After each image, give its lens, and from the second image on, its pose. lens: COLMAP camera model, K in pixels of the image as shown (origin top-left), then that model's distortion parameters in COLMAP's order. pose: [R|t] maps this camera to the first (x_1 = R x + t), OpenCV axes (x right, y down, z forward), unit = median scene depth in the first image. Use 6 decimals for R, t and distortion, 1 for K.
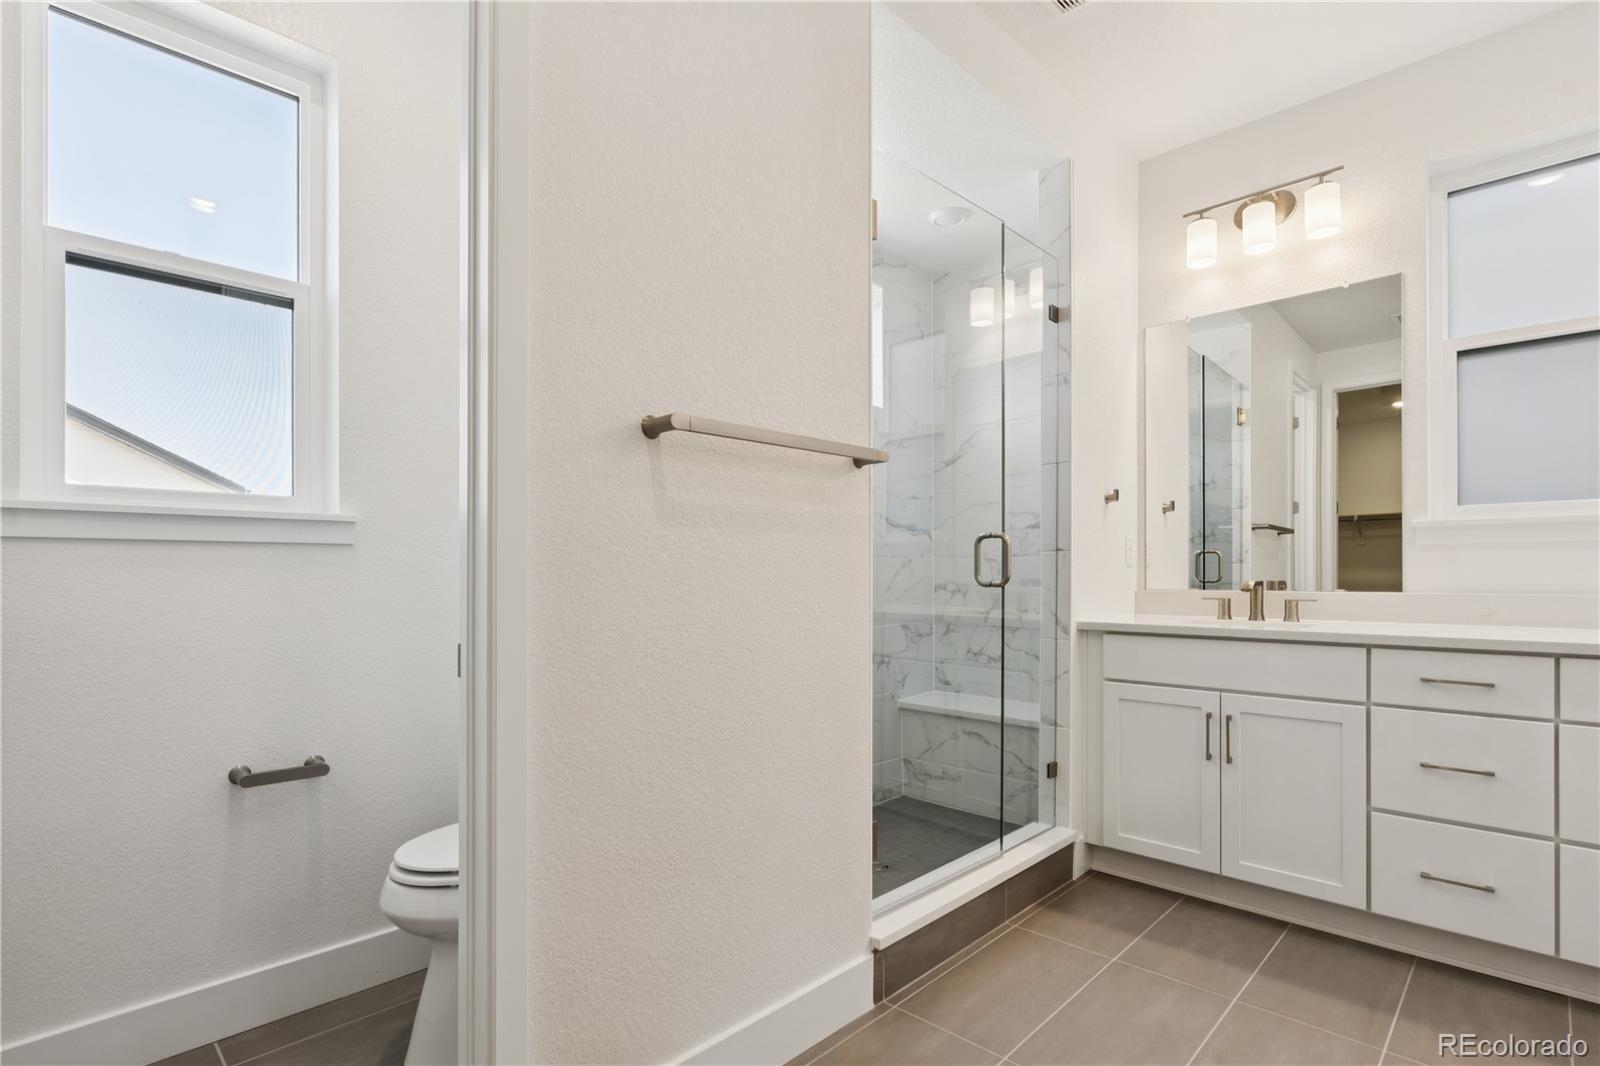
lens RADIAL K [[777.6, 0, 801.1], [0, 777.6, 572.7], [0, 0, 1]] dist [-0.001933, 0.000437]
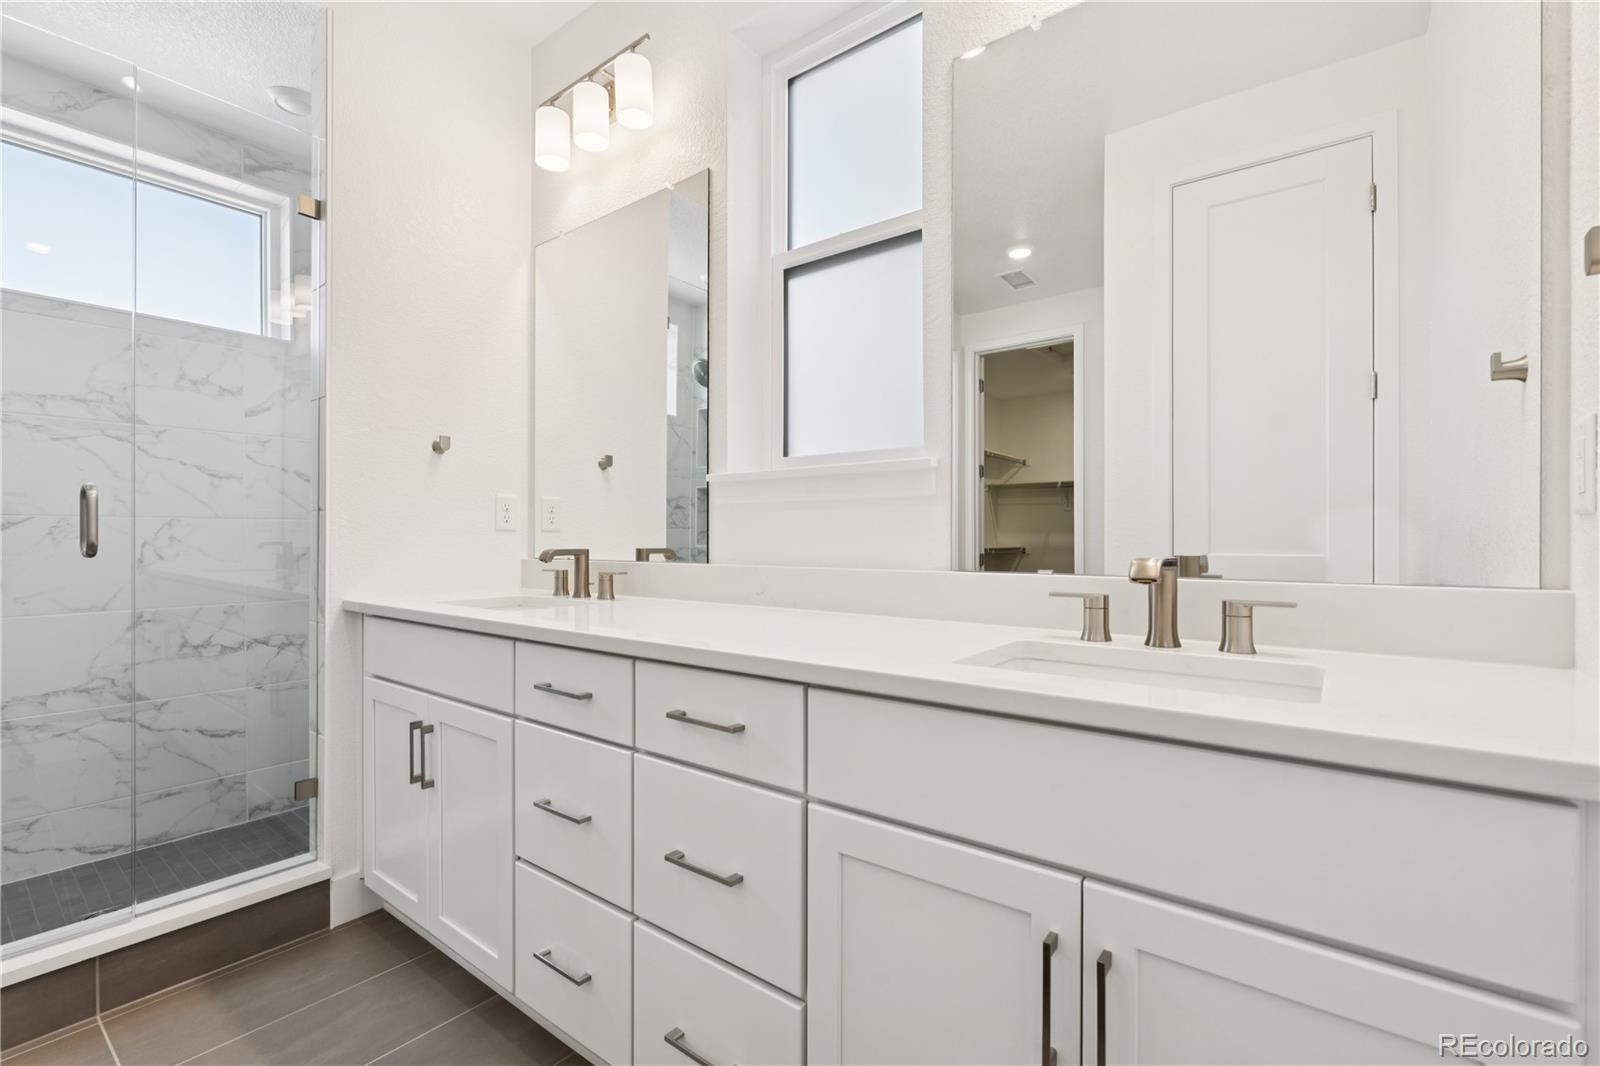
lens RADIAL K [[706.4, 0, 798.7], [0, 706.4, 542.1], [0, 0, 1]] dist [-0.001385, -0.000269]
pose [[0.995068, 0.000712, 0.099189, 0.741448], [-0.001428, 0.999973, 0.007145, -0.002324], [-0.099182, -0.007251, 0.995043, 0.240435]]
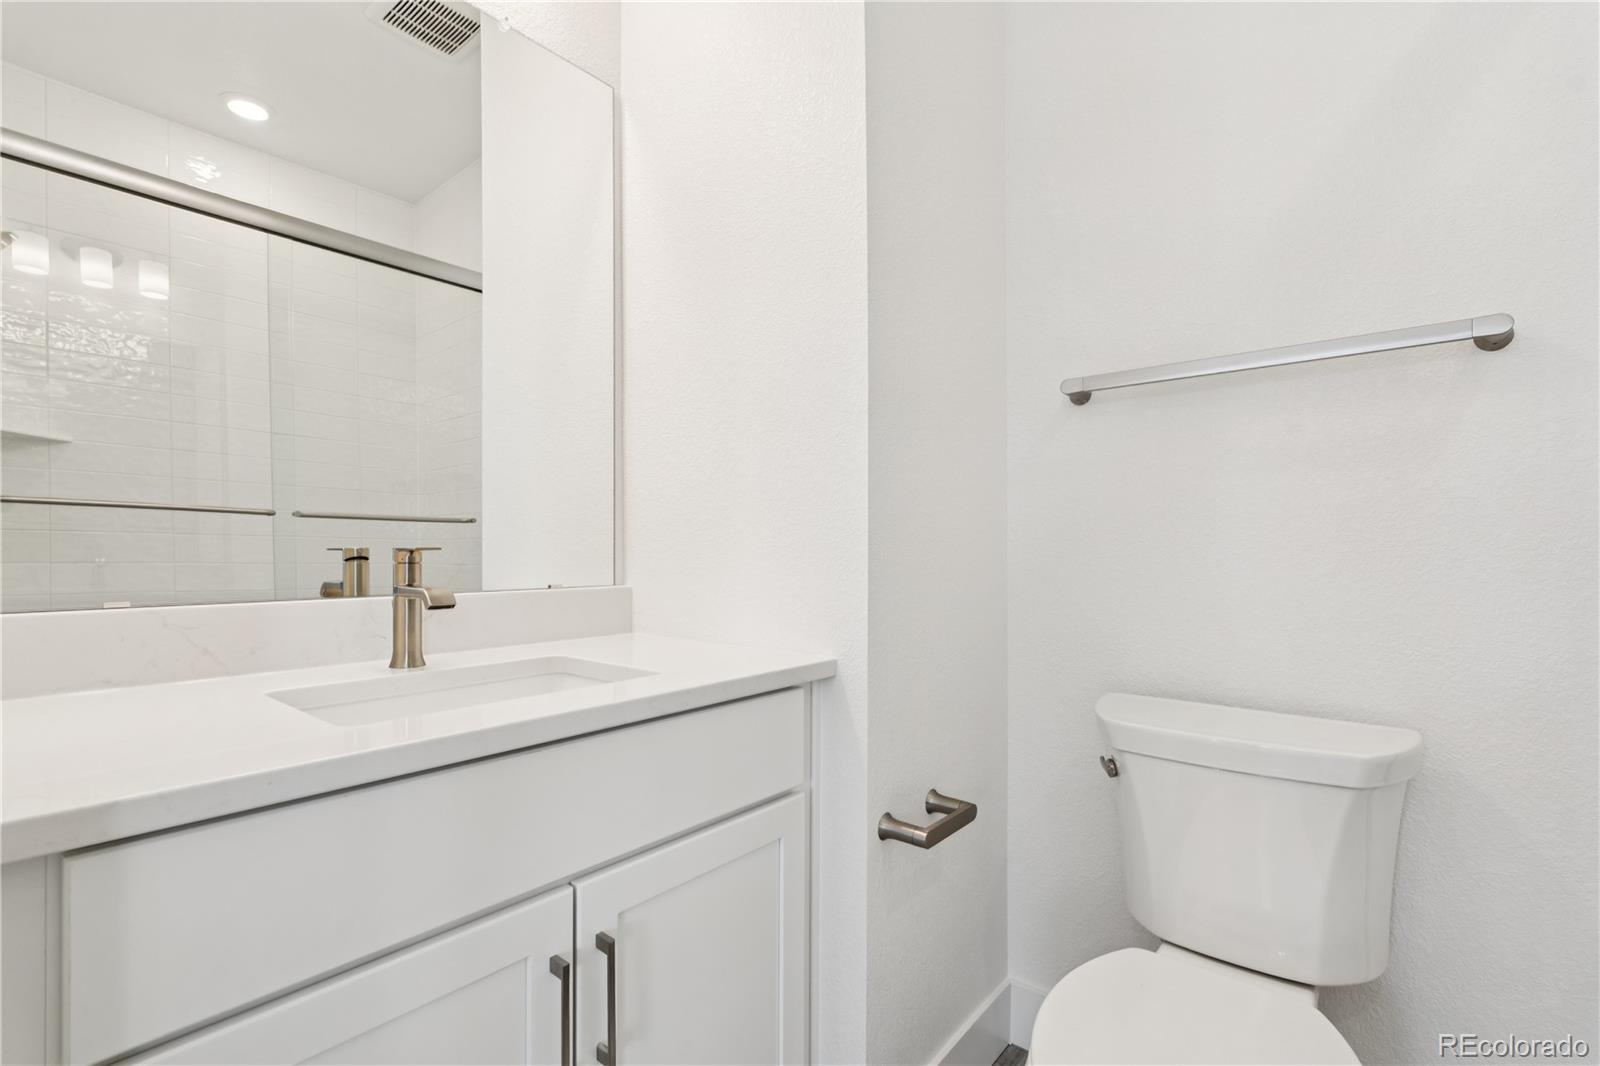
lens RADIAL K [[716.1, 0, 805.1], [0, 716.1, 540.5], [0, 0, 1]] dist [-0.002573, 0.000076]
pose [[-0.068062, 0.017146, 0.997534, 0.578001], [-0.000294, 0.999852, -0.017206, -0.001992], [-0.997681, -0.001465, -0.068047, 0.436245]]
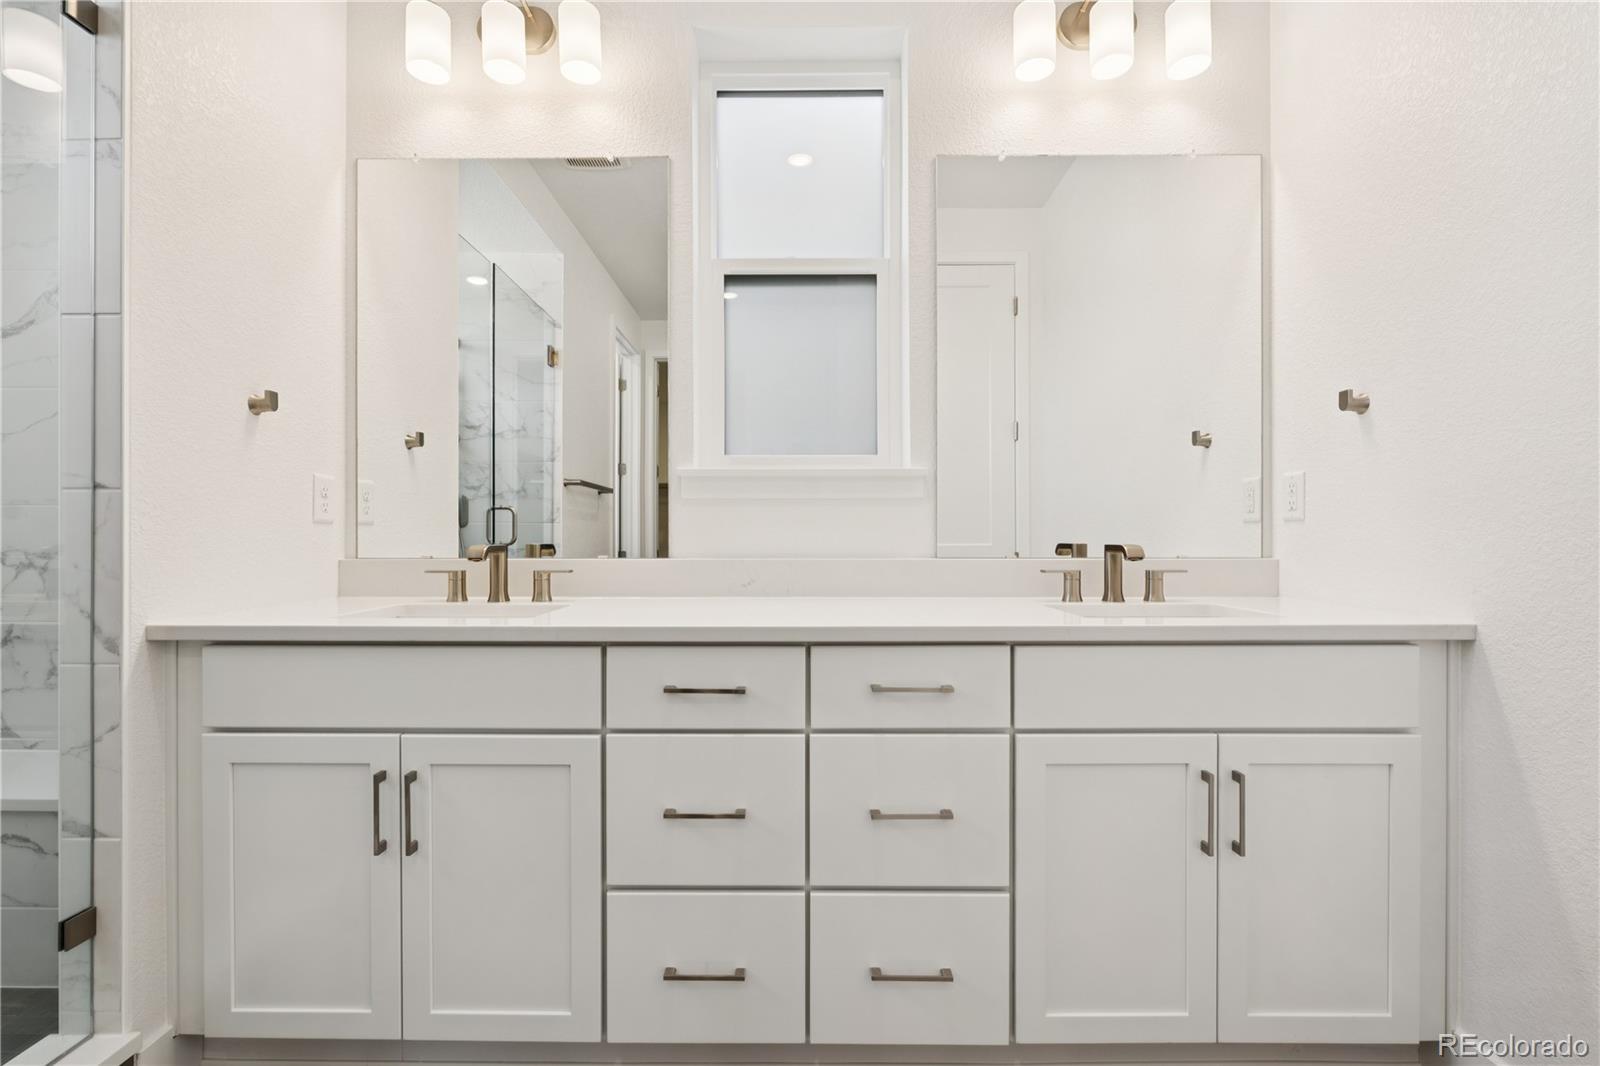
lens RADIAL K [[703.2, 0, 794.2], [0, 703.2, 538.4], [0, 0, 1]] dist [-0.000885, -0.000063]
pose [[0.732042, -0.002341, 0.681256, 0.350690], [-0.001675, 0.999985, 0.005236, 0.000928], [-0.681258, -0.004974, 0.732027, 0.358590]]
